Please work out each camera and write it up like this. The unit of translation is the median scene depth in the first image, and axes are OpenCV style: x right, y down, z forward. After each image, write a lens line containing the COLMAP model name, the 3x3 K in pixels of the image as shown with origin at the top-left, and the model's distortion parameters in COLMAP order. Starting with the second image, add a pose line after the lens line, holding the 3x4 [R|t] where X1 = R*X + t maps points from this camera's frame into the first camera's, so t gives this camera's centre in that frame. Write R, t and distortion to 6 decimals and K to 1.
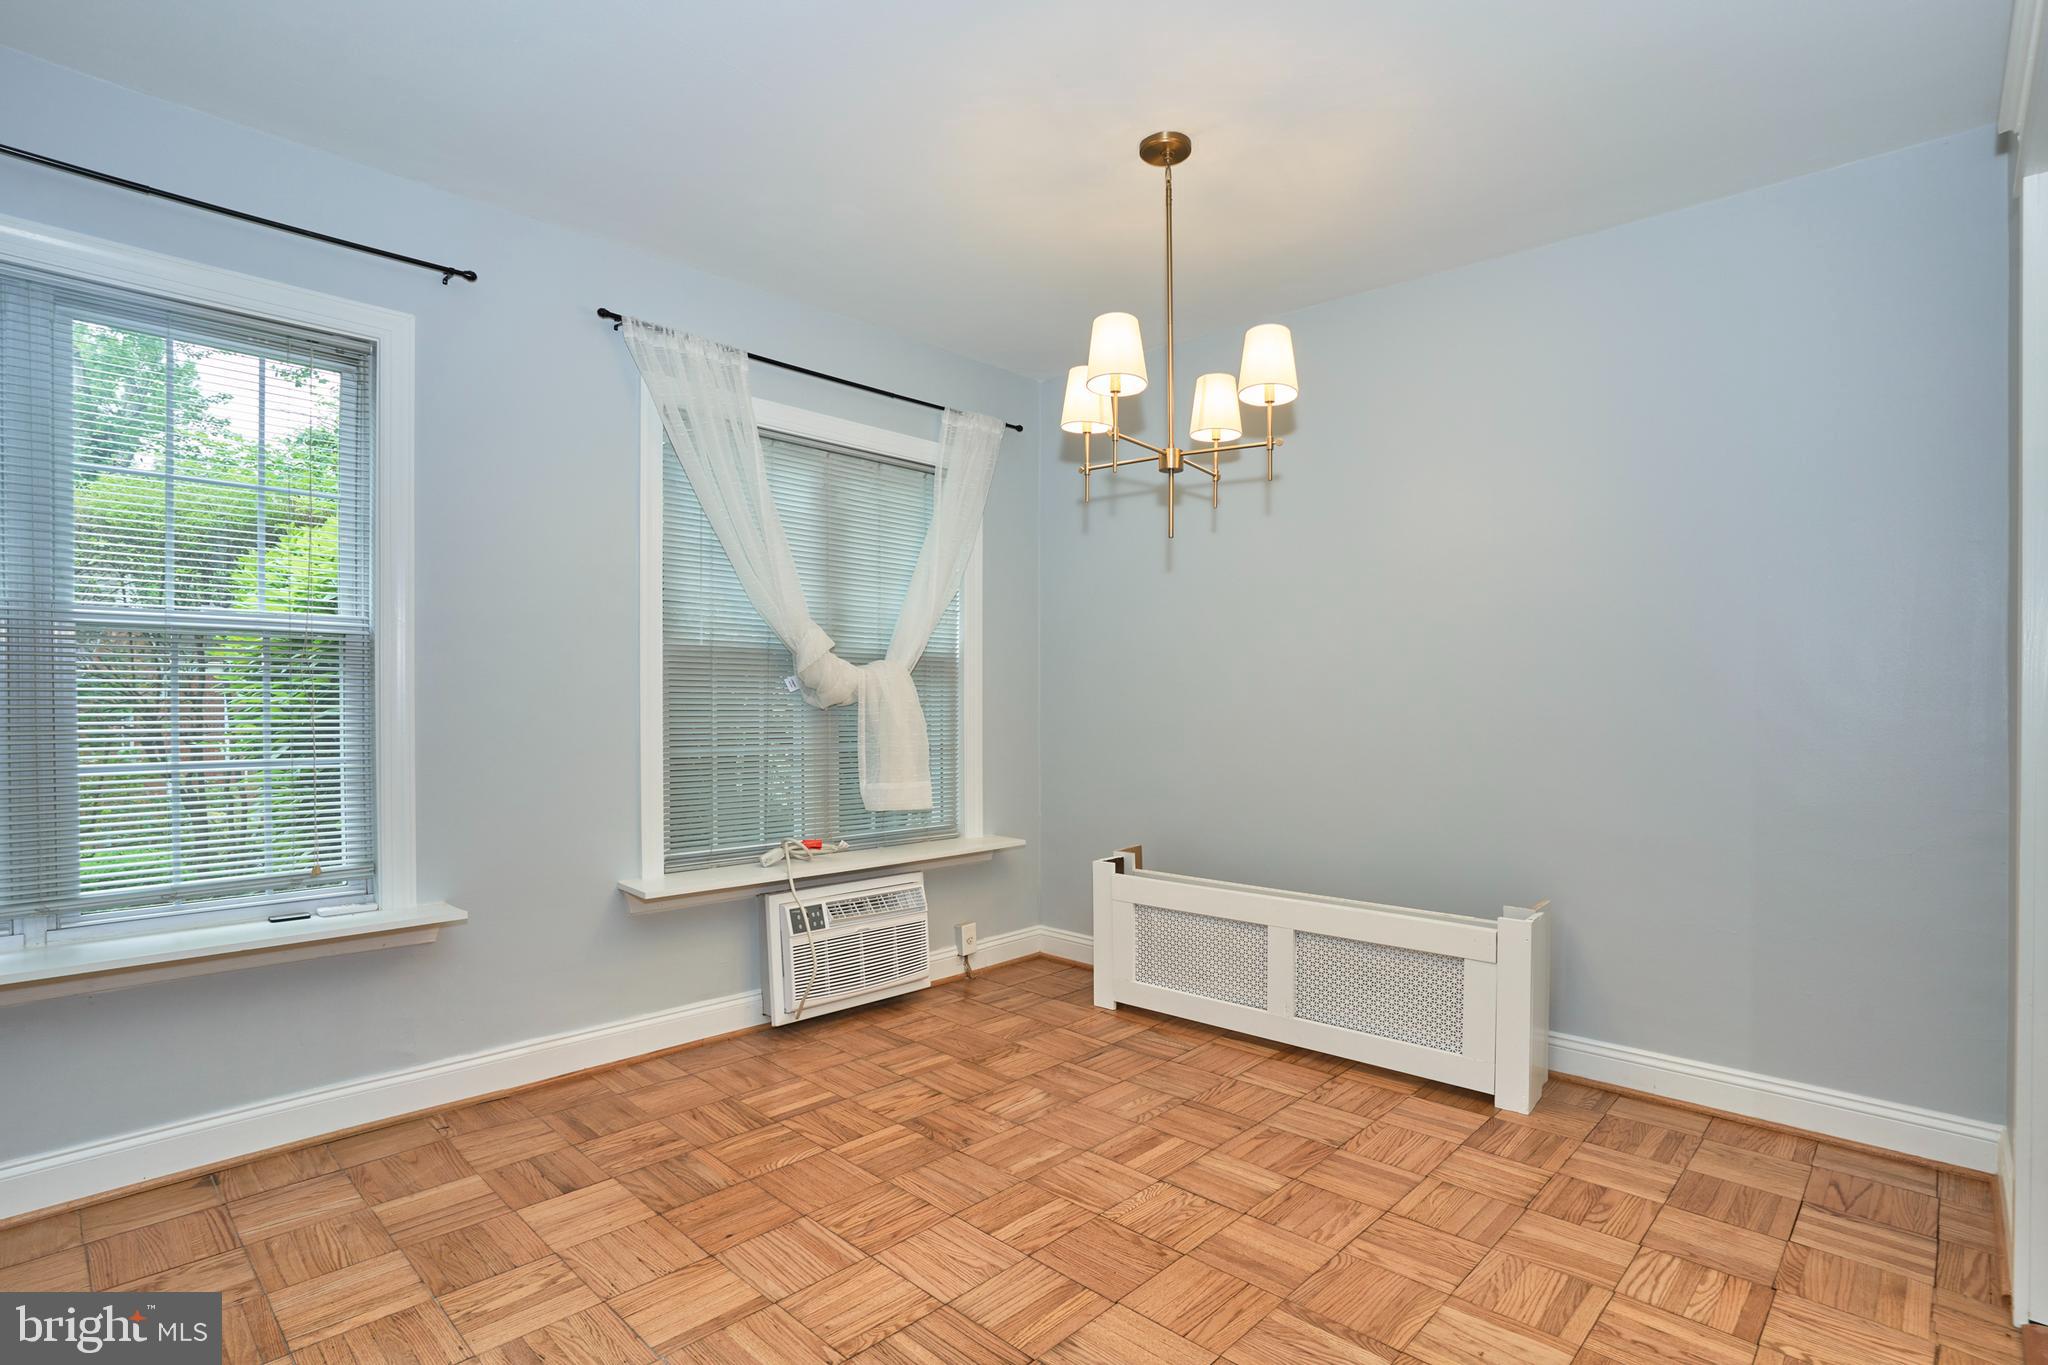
lens RADIAL K [[997.6, 0, 1008.8], [0, 997.6, 680.2], [0, 0, 1]] dist [-0.011326, 0.011313]
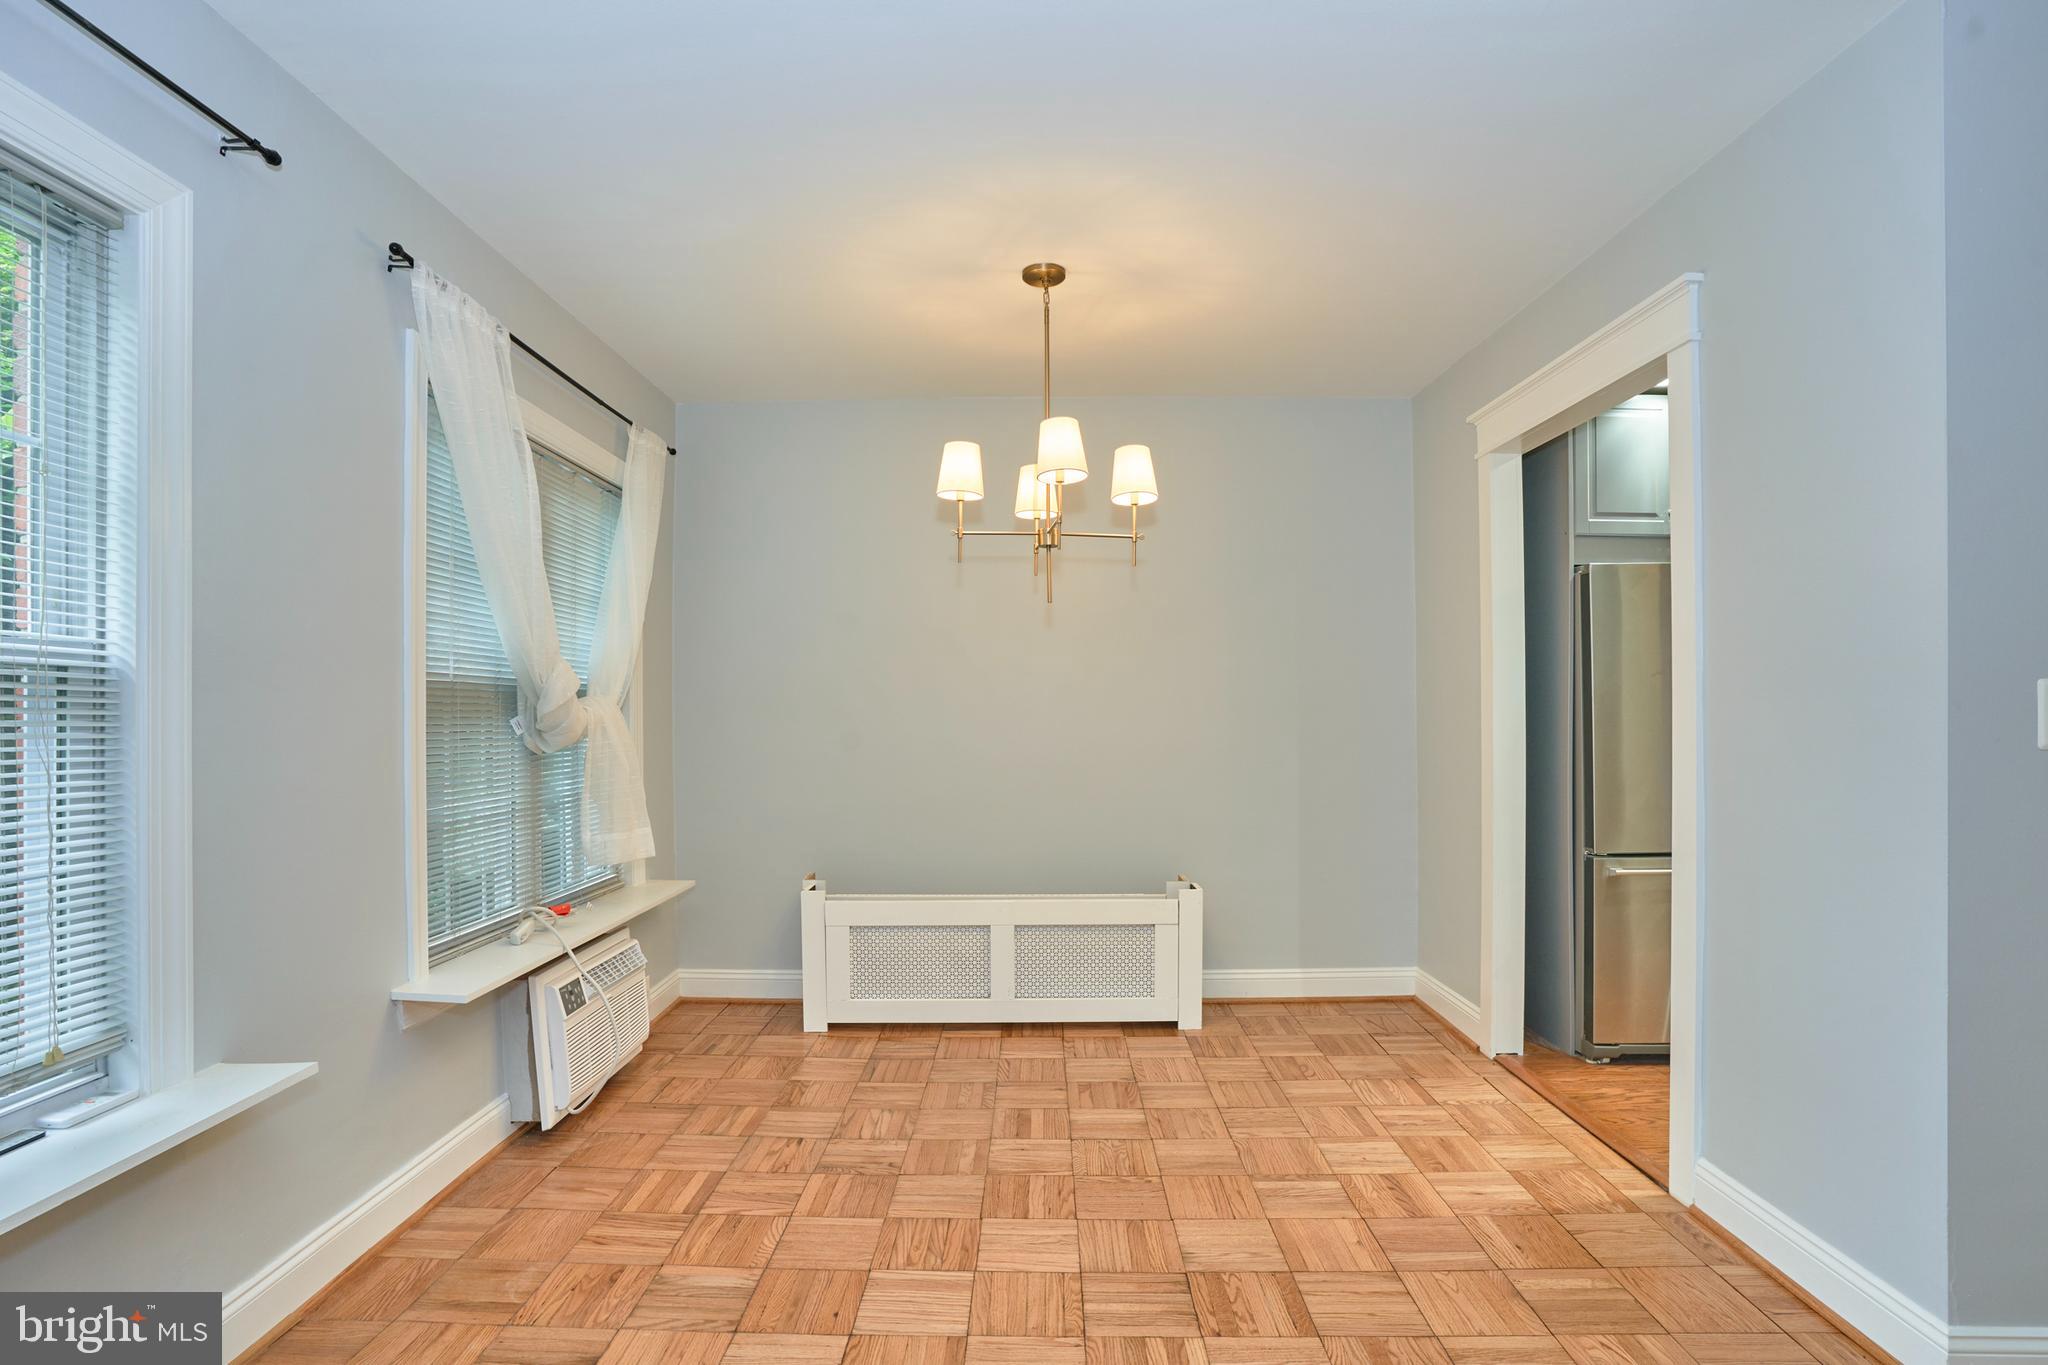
lens RADIAL K [[997.6, 0, 1025.4], [0, 997.6, 698.8], [0, 0, 1]] dist [-0.011326, 0.011313]
pose [[0.719476, 0.016590, 0.694319, -0.636737], [-0.022223, 0.999753, -0.000860, -0.027830], [-0.694161, -0.014811, 0.719667, 0.149131]]
